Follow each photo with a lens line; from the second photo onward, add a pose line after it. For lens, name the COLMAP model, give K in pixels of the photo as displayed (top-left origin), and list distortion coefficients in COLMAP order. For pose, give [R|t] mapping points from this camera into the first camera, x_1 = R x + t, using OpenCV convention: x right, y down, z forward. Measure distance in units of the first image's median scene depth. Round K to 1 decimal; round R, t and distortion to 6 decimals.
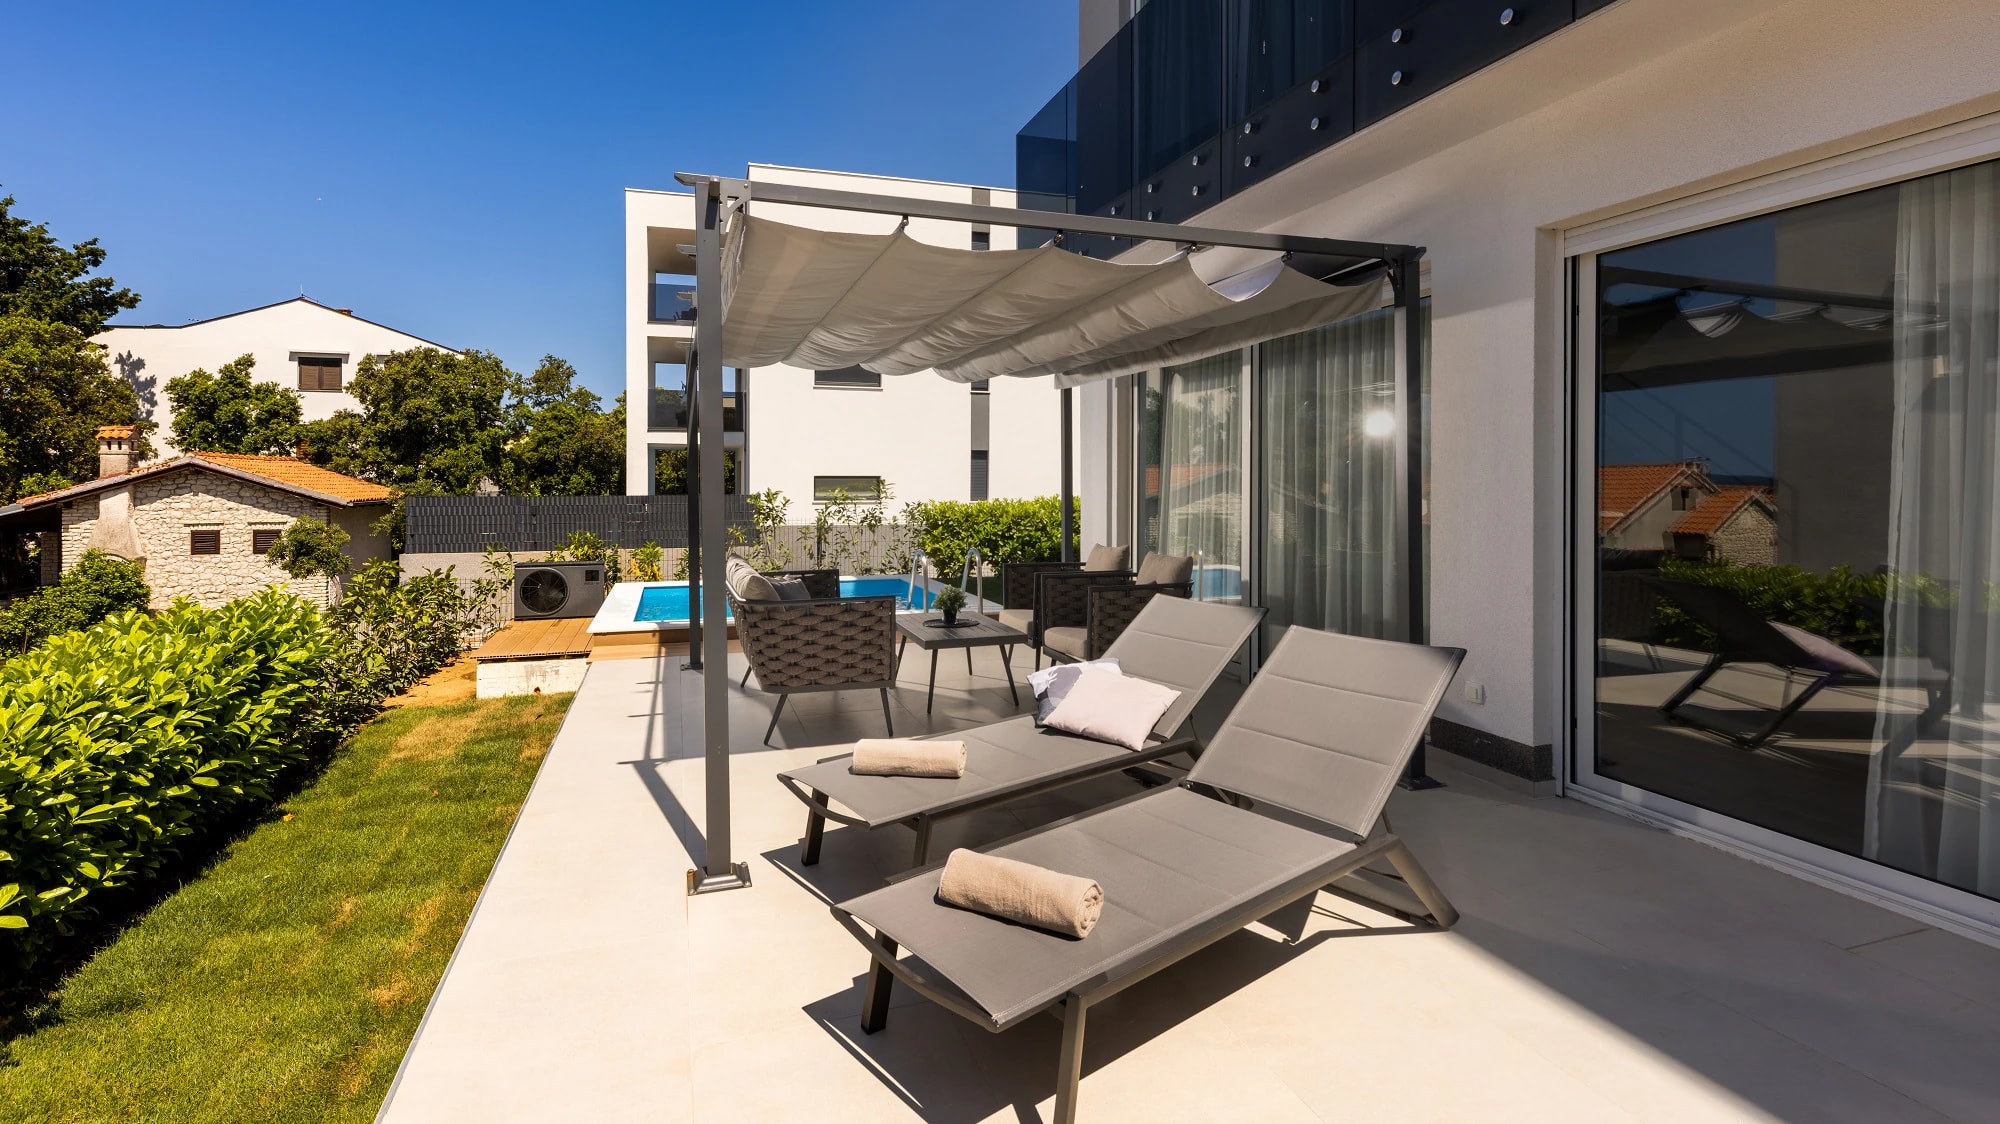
lens RADIAL K [[1510.1, 0, 1000.0], [0, 1510.1, 562.0], [0, 0, 1]] dist [0.007821, -0.002598]
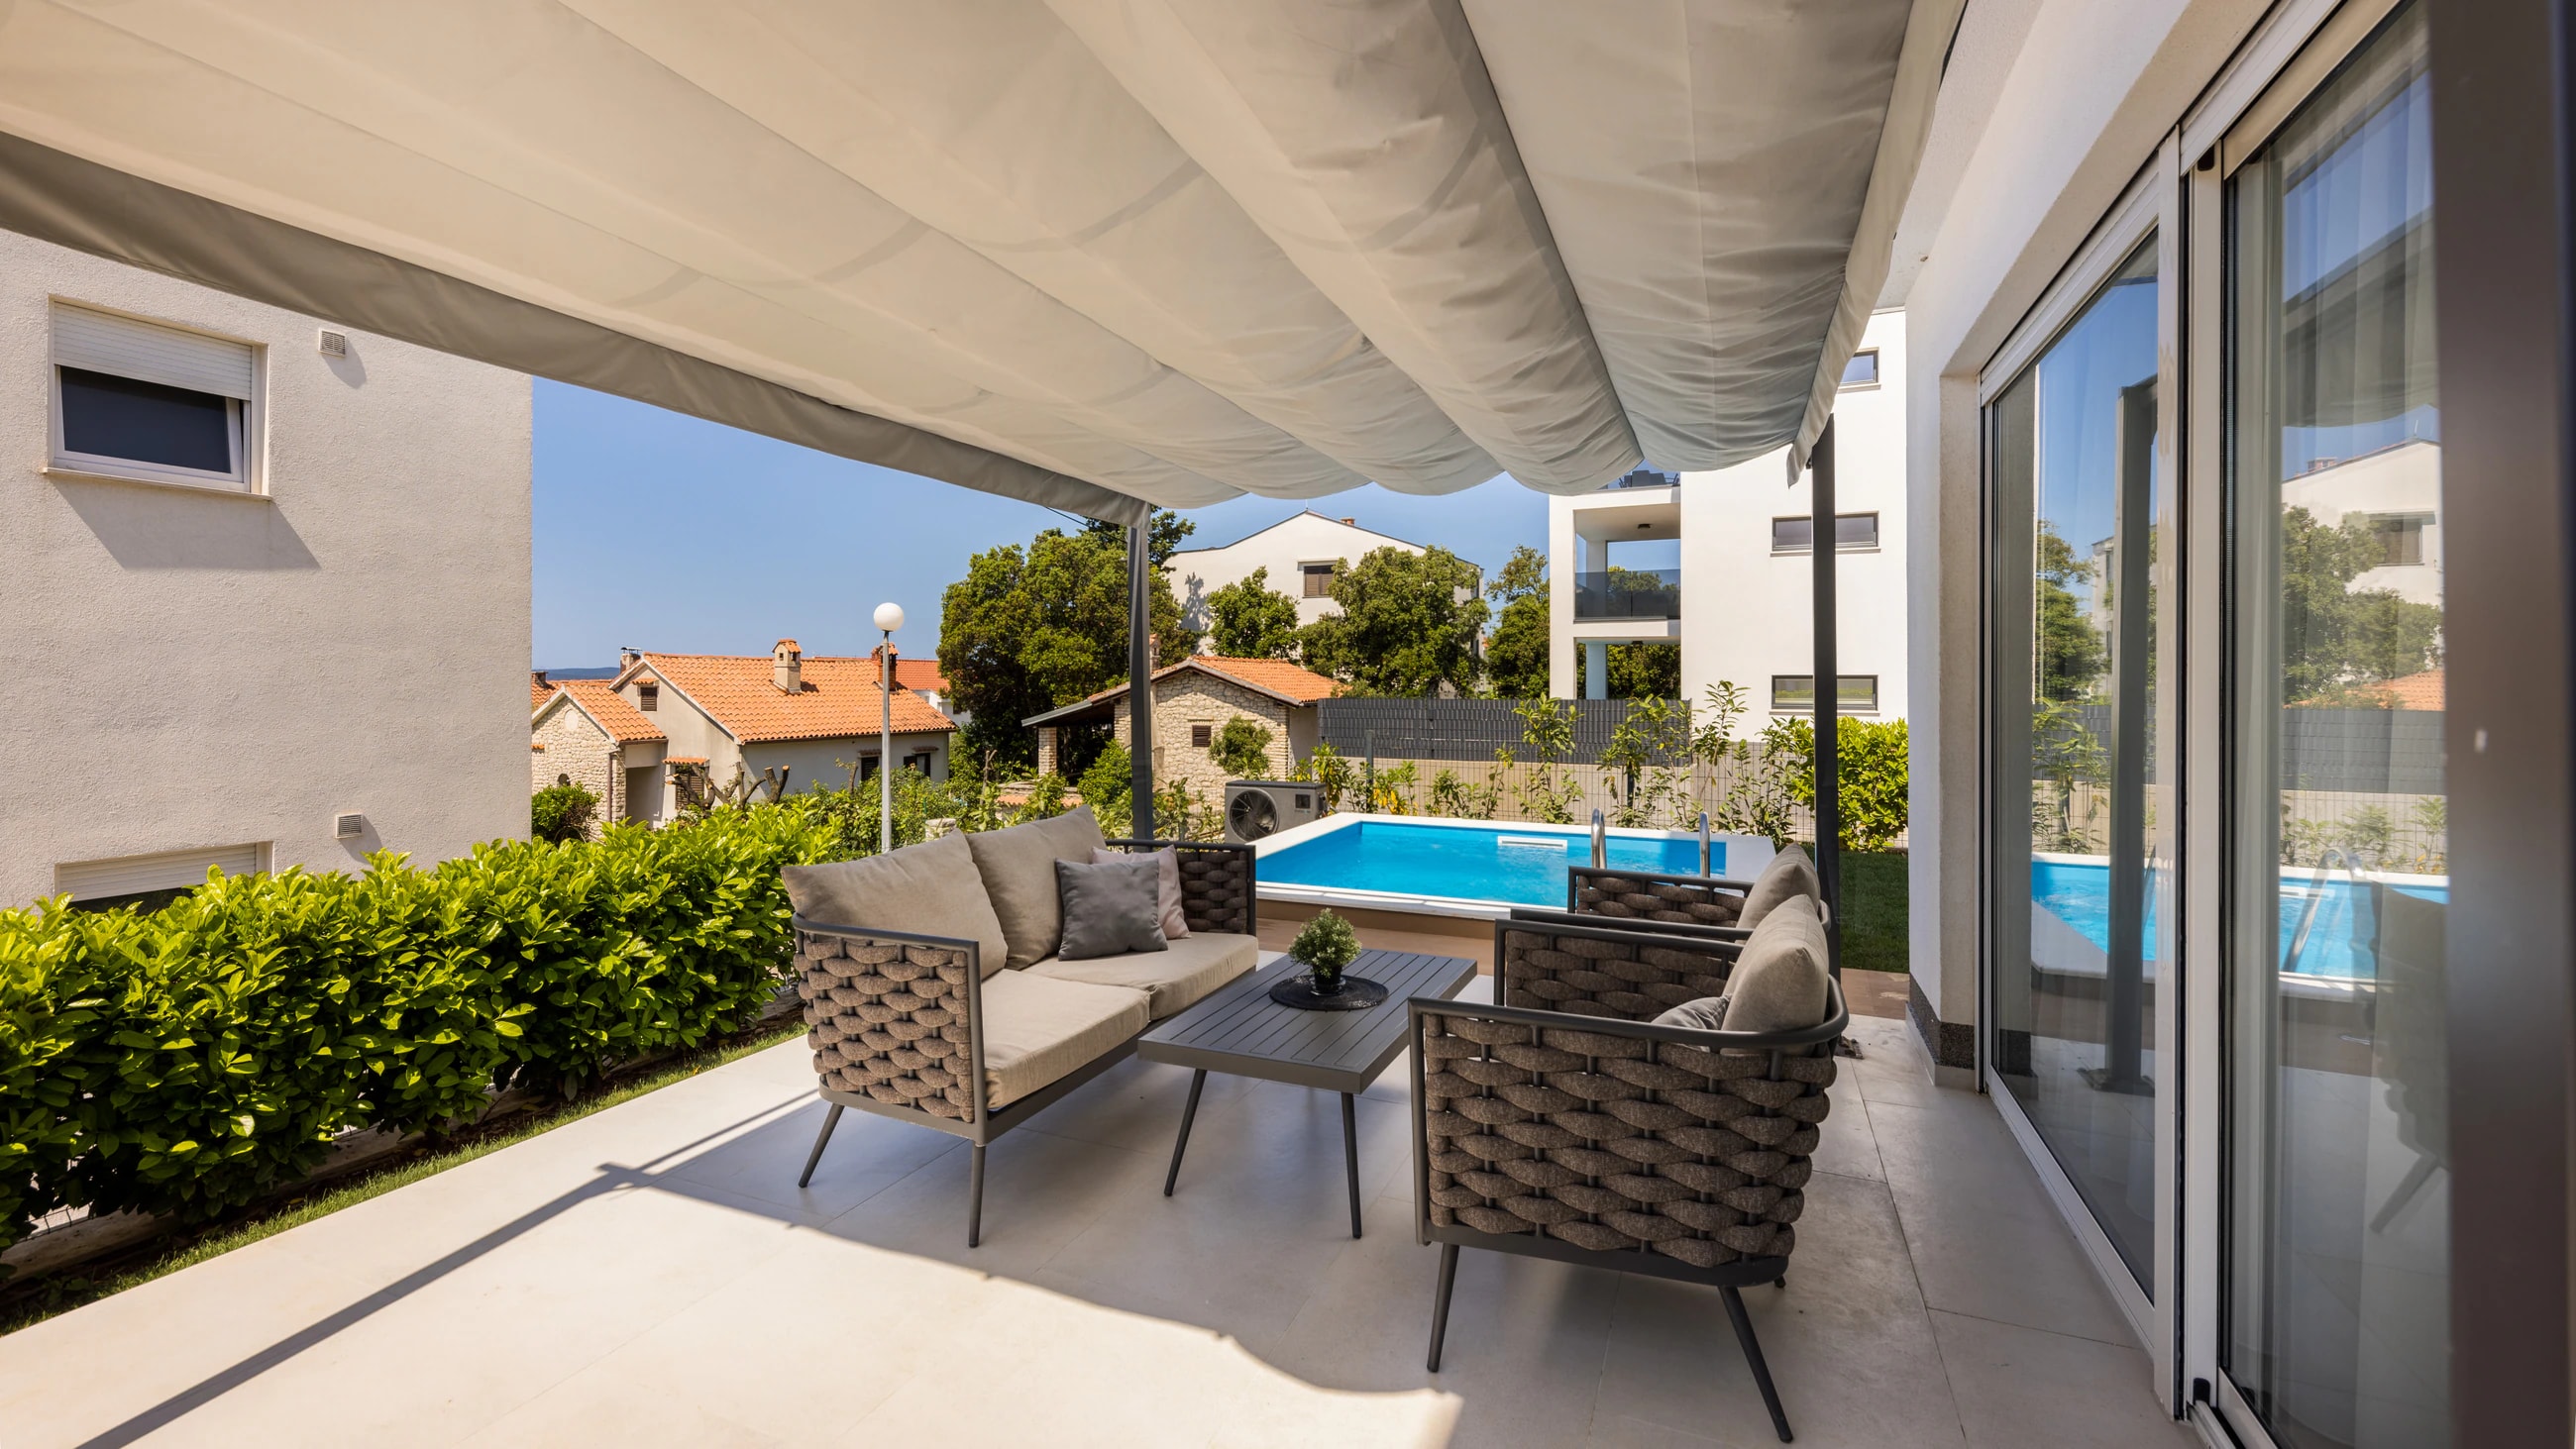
lens RADIAL K [[1123.3, 0, 1288.7], [0, 1123.3, 687.4], [0, 0, 1]] dist [-0.000365, -0.000249]
pose [[0.652718, 0.005209, -0.757583, 0.137180], [-0.039847, 0.998828, -0.027464, -0.027359], [0.756552, 0.048114, 0.652161, 0.478198]]
